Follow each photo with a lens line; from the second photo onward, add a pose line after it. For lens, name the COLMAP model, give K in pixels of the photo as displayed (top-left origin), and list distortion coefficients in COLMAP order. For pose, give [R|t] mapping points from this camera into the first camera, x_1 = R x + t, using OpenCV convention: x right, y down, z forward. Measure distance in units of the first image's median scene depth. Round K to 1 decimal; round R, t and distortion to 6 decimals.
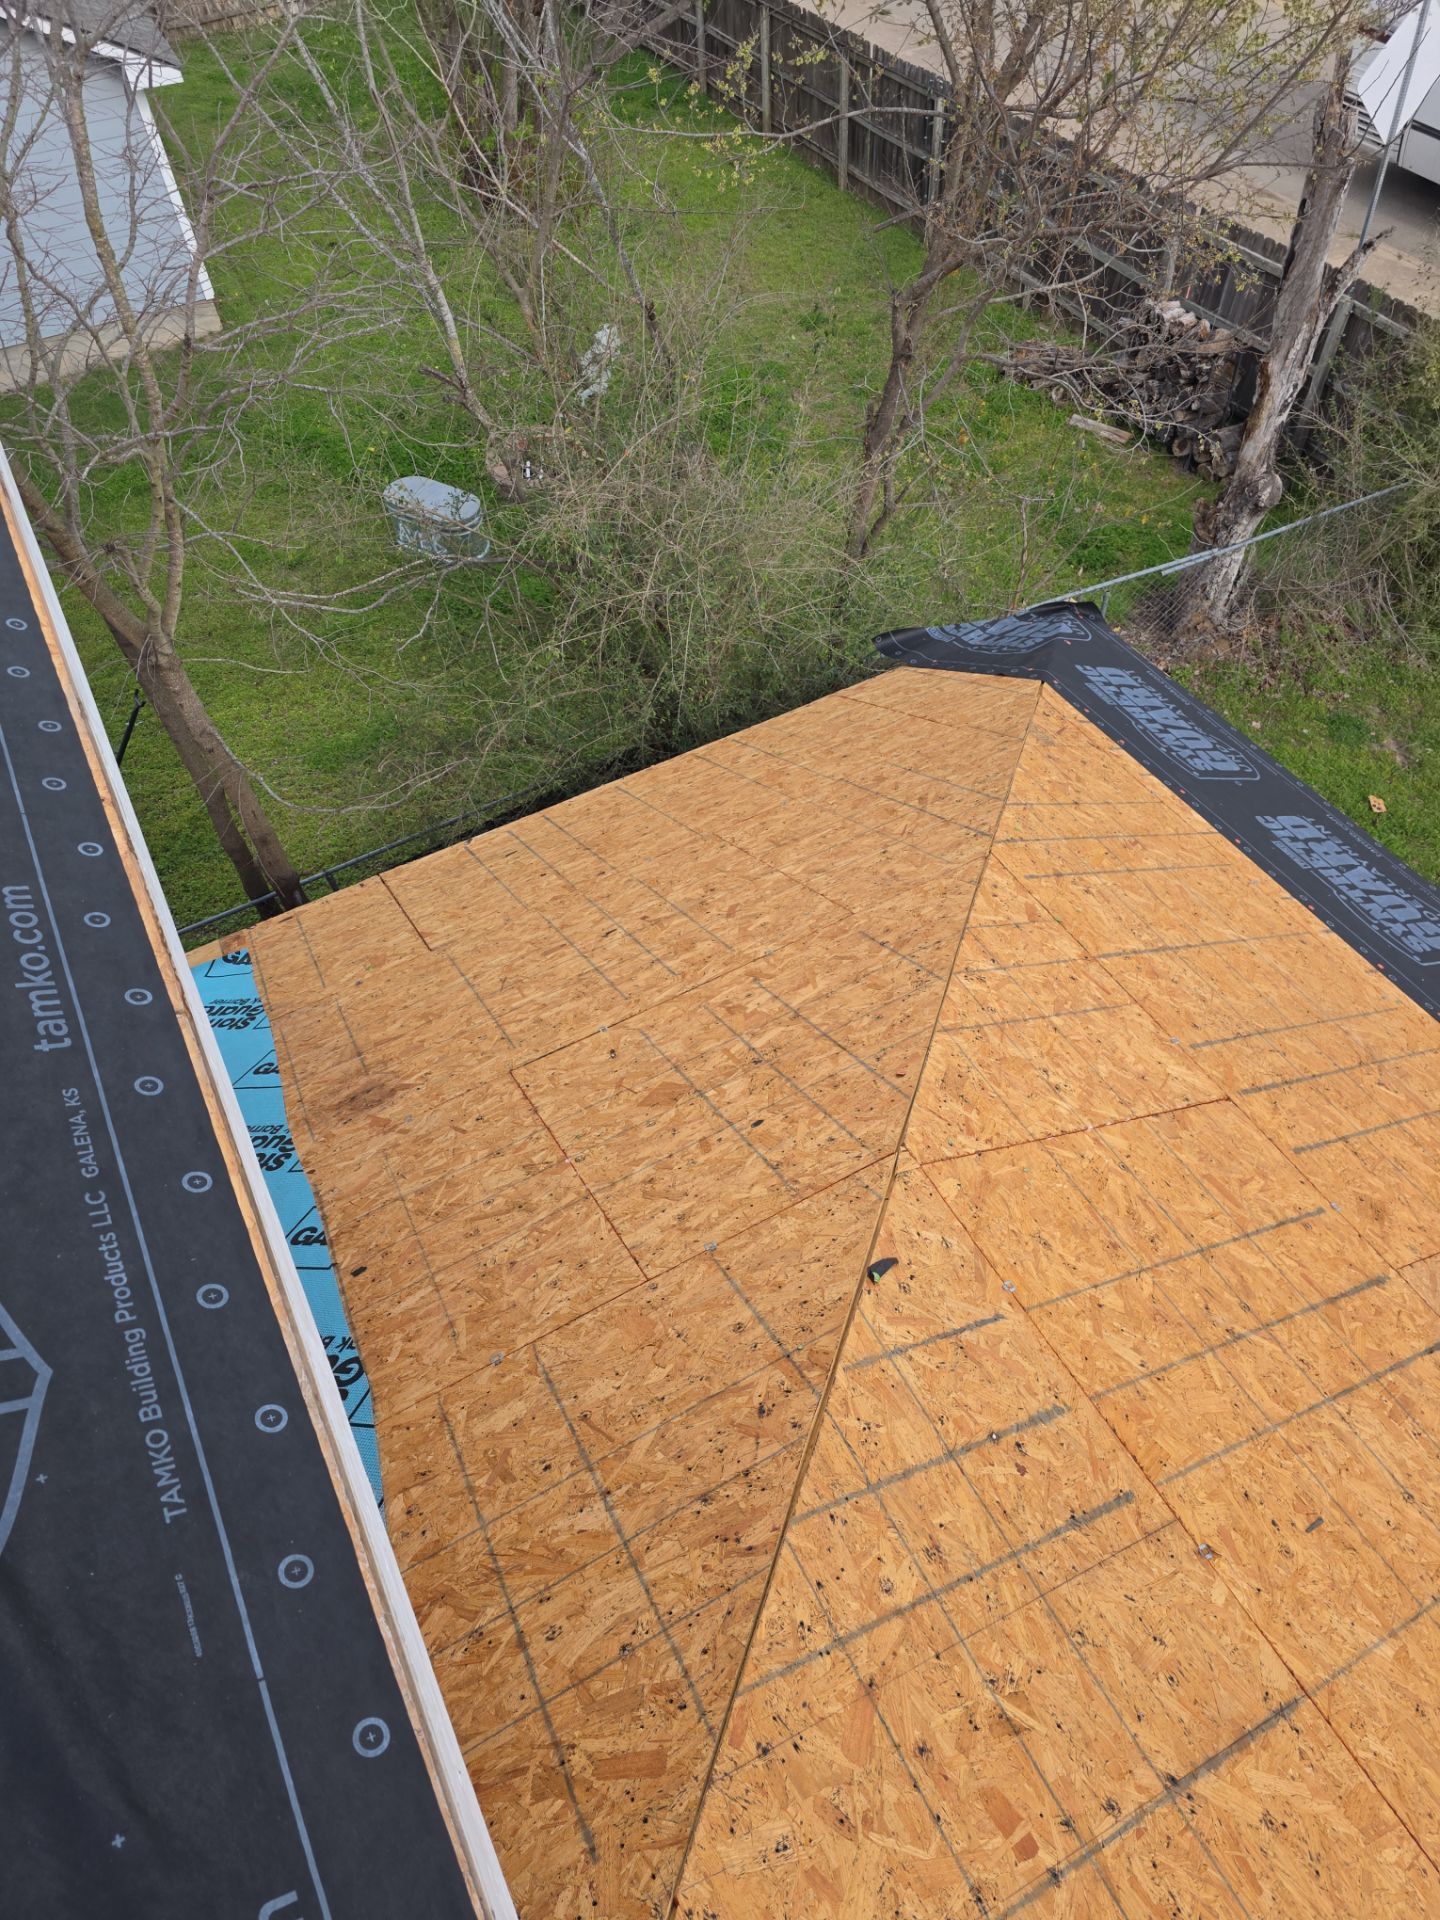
lens RADIAL K [[1274.7, 0, 720.0], [0, 1274.7, 960.0], [0, 0, 1]] dist [0.001962, 0.000061]
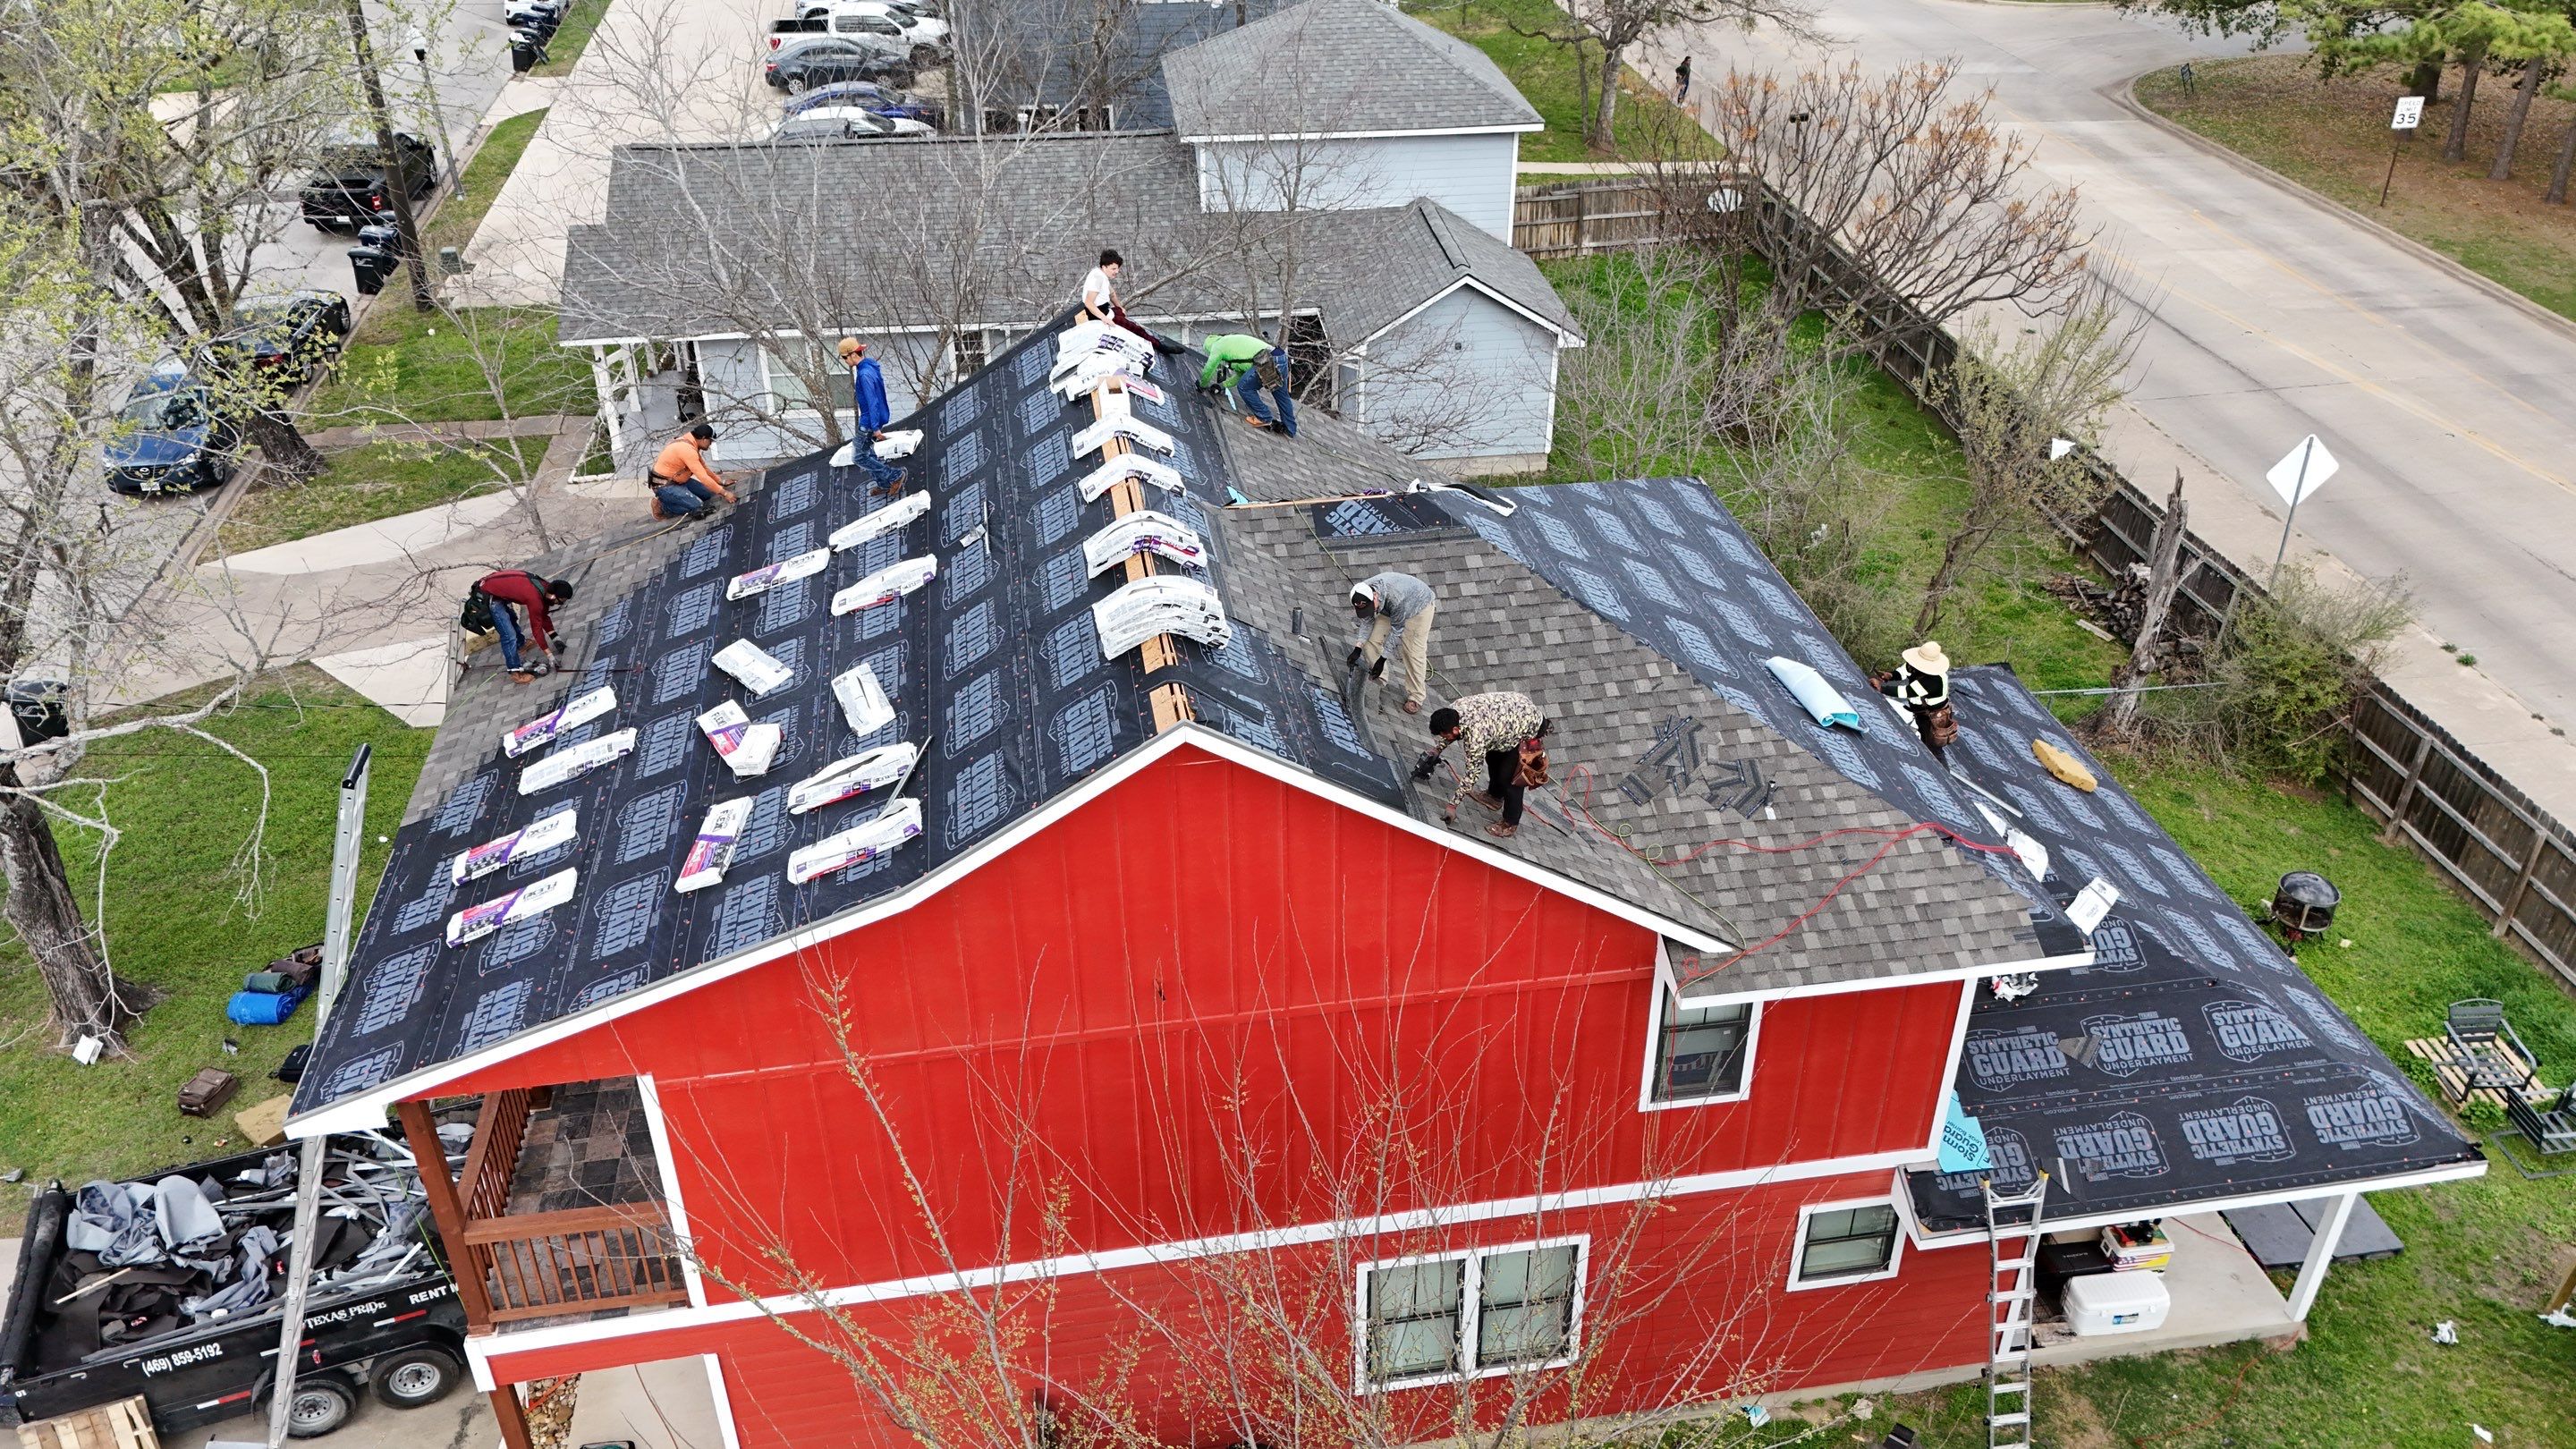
lens RADIAL K [[1925.2, 0, 1288.0], [0, 1925.2, 724.5], [0, 0, 1]] dist [0.002085, 0.000884]
pose [[0.943200, 0.215854, -0.252547, -0.030616], [-0.284419, 0.917495, -0.278045, 0.839632], [0.171693, 0.334081, 0.926774, -1.769203]]
